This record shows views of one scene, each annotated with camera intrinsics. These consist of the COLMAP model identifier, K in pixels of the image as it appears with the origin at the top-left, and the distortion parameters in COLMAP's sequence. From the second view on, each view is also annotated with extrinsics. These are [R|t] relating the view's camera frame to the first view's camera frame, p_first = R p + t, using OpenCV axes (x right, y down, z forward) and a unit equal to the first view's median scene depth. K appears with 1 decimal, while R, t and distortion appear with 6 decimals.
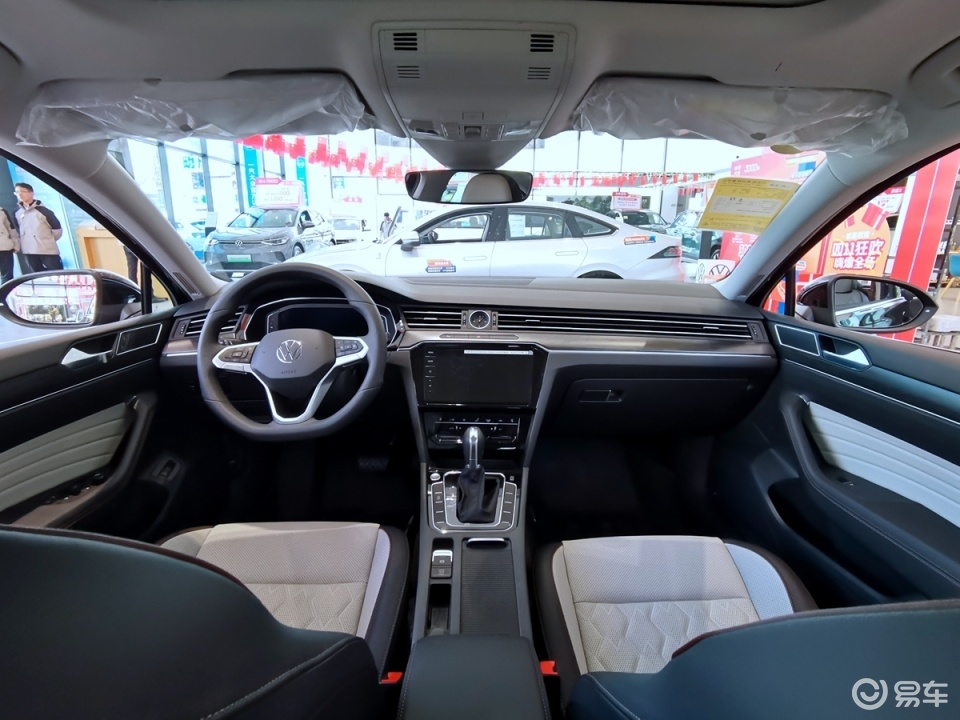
lens RADIAL K [[471.8, 0, 480.0], [0, 471.8, 360.0], [0, 0, 1]] dist [-0.016320, -0.000926]
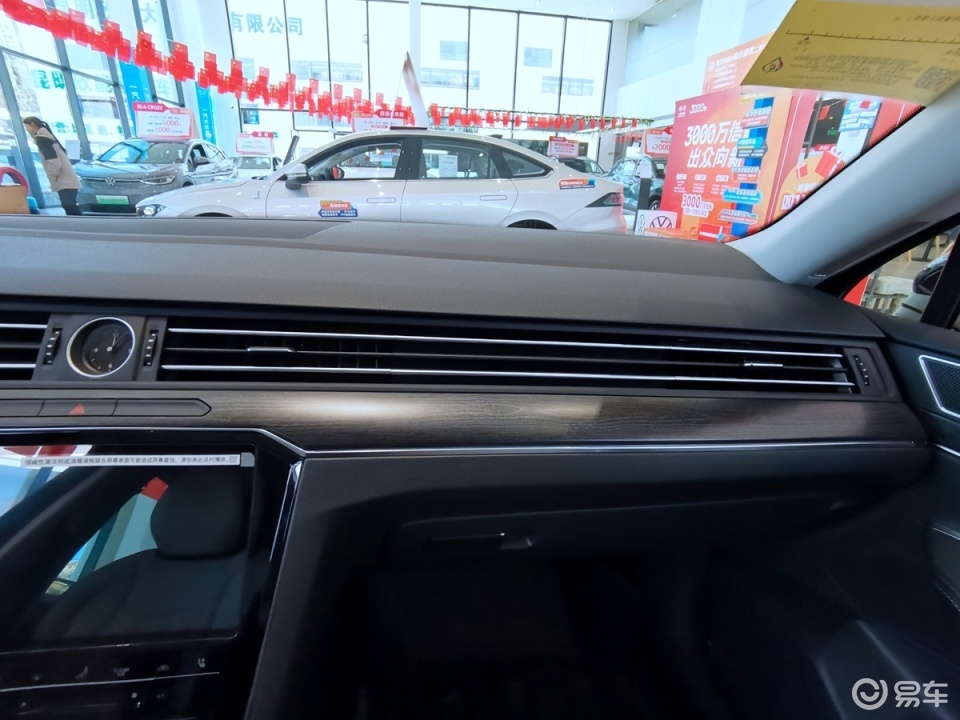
lens RADIAL K [[469.6, 0, 479.9], [0, 469.6, 349.2], [0, 0, 1]] dist [-0.093122, 0.054627]
pose [[0.992043, -0.012974, 0.125227, 0.032195], [0.002229, 0.996330, 0.085567, -0.016203], [-0.125877, -0.084607, 0.988431, 0.097517]]
